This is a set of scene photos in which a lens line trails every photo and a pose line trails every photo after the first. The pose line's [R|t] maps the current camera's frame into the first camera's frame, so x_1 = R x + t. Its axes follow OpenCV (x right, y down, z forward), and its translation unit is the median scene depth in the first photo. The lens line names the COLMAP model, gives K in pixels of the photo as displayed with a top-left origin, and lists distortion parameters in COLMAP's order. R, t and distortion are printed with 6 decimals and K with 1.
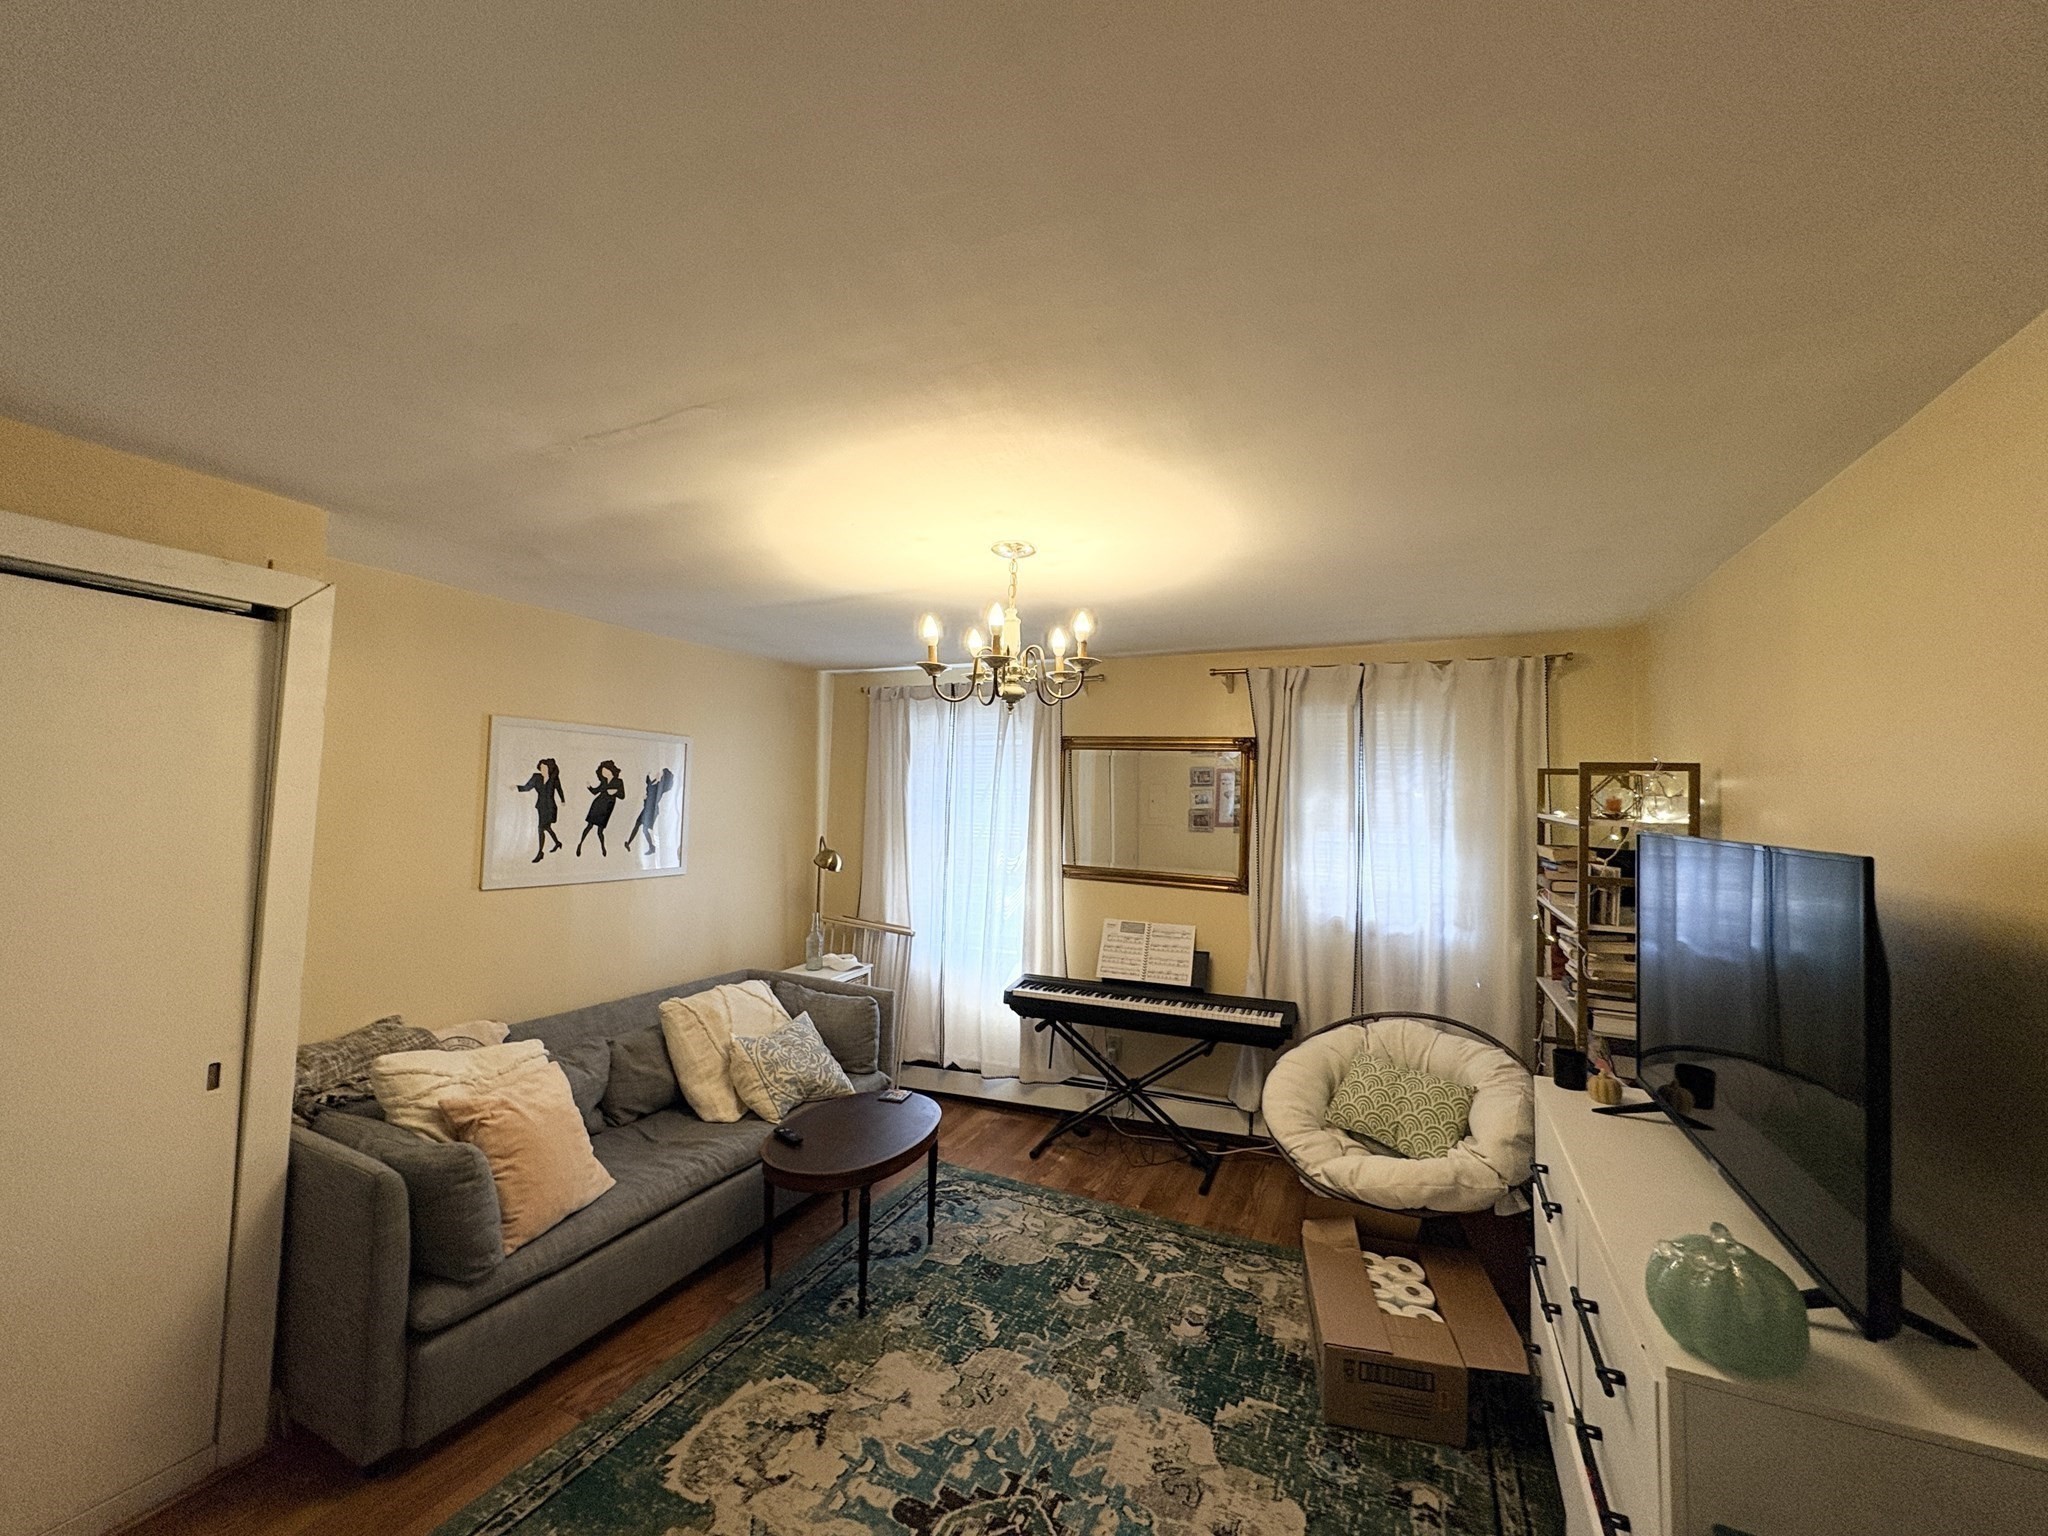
lens RADIAL K [[823.1, 0, 1025.7], [0, 823.1, 767.2], [0, 0, 1]] dist [0.000235, -0.000297]
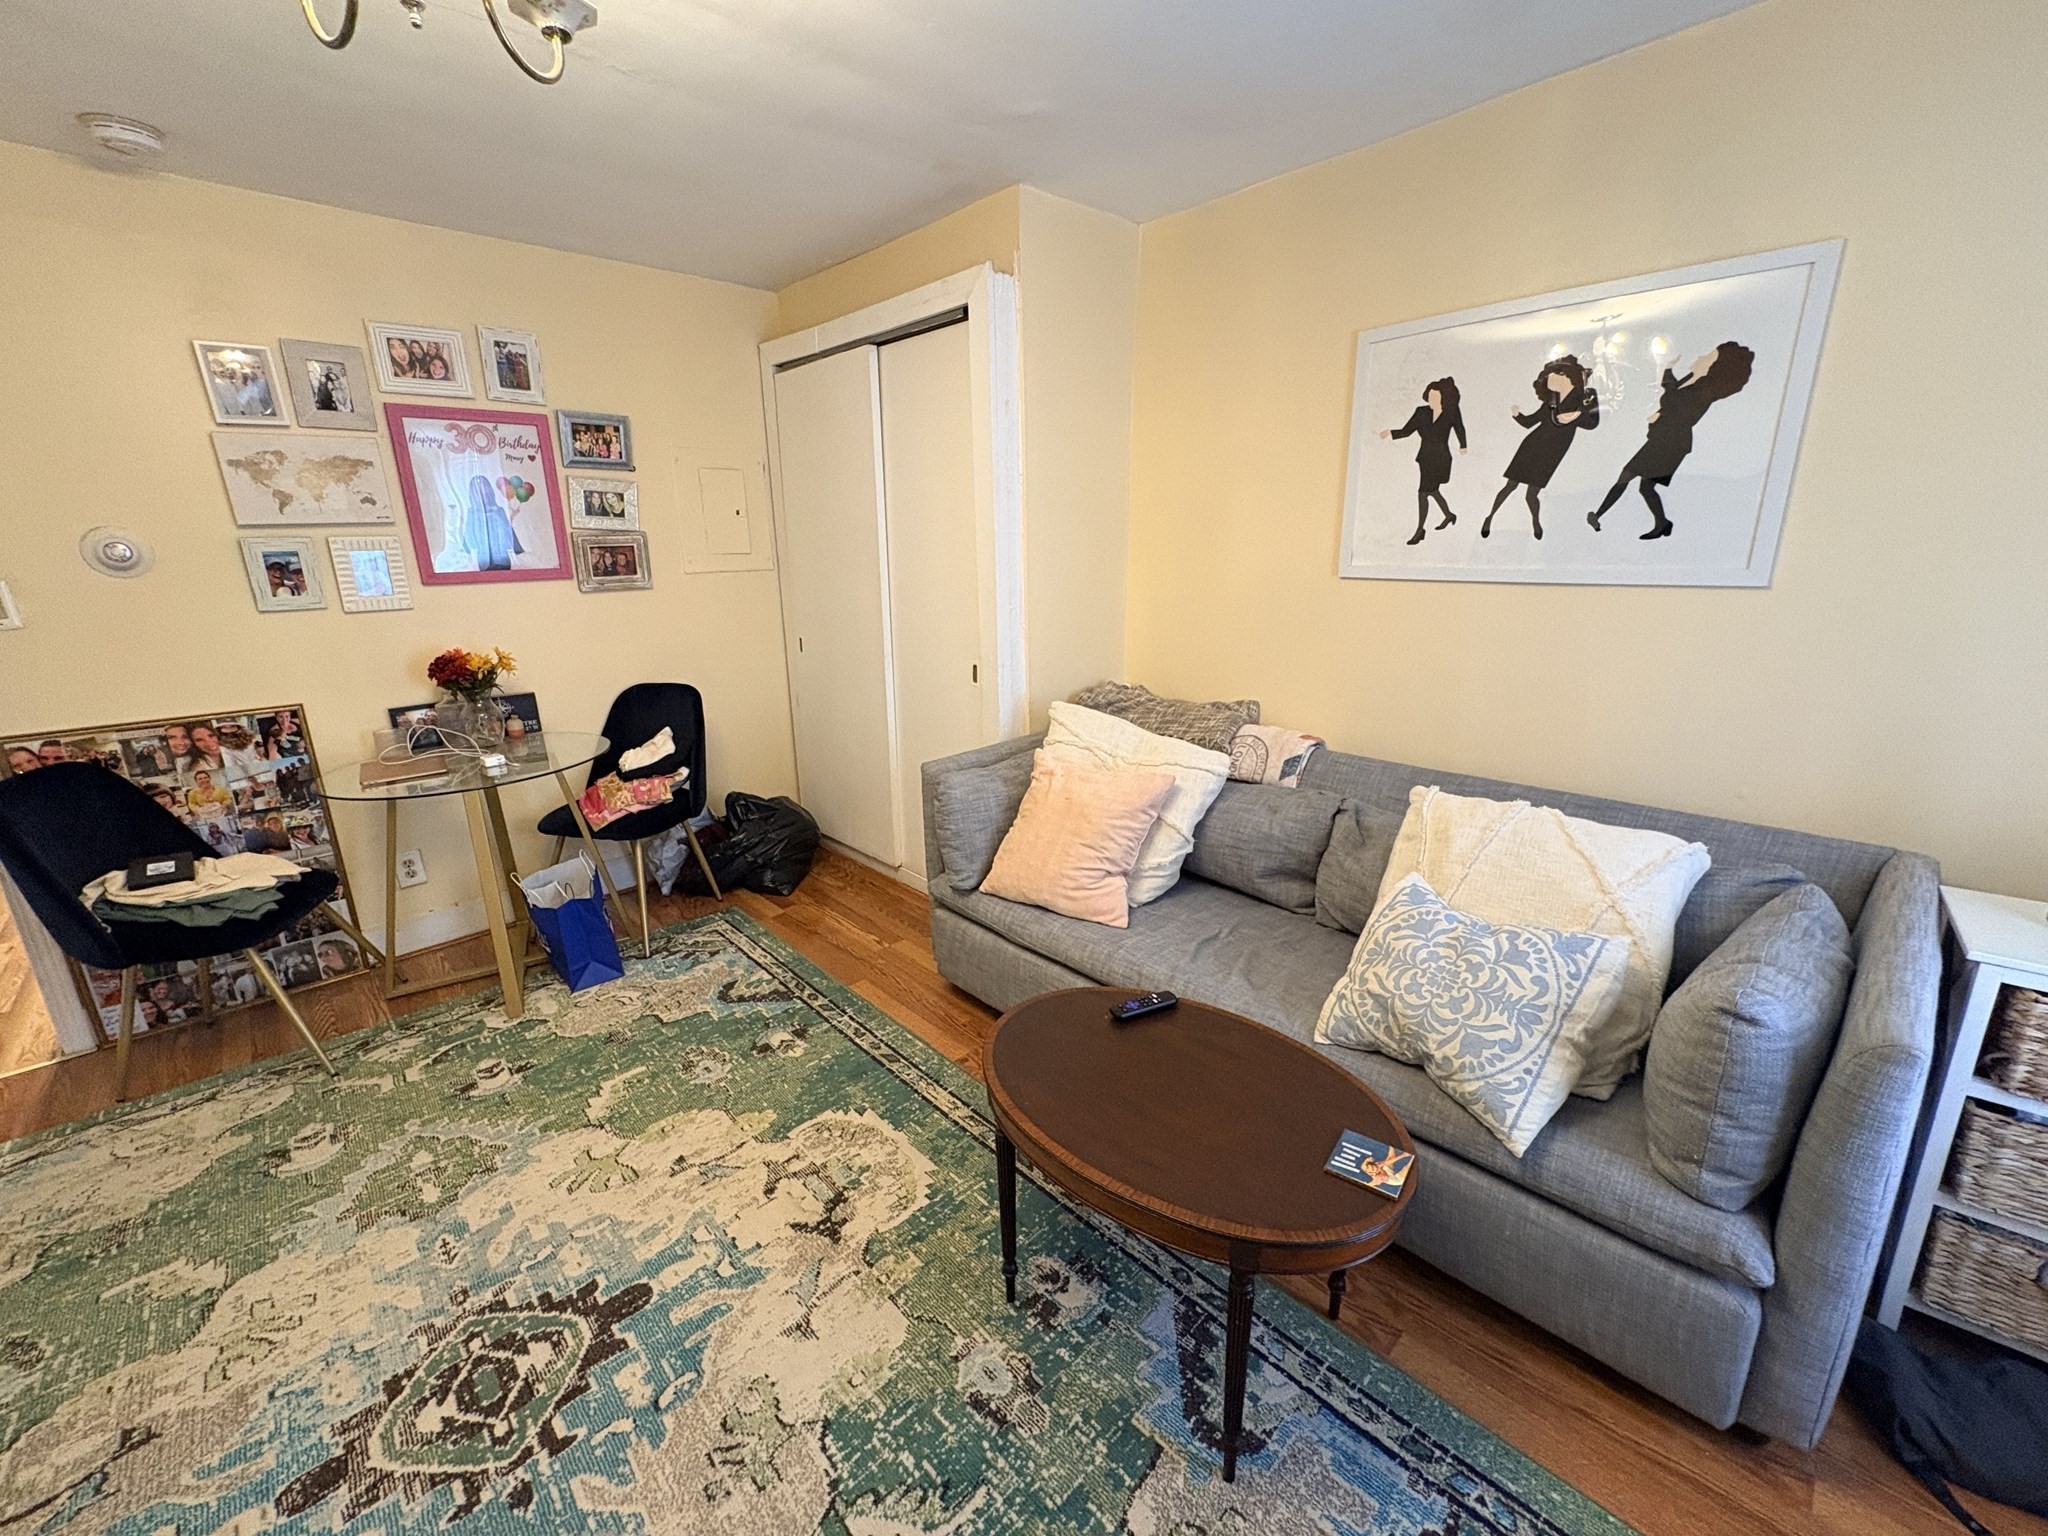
lens RADIAL K [[823.1, 0, 1029.2], [0, 823.1, 769.2], [0, 0, 1]] dist [0.000235, -0.000297]
pose [[-0.370880, 0.227601, -0.900359, 0.242795], [0.047939, 0.972902, 0.226192, 0.159889], [0.927443, 0.040728, -0.371741, 1.210325]]
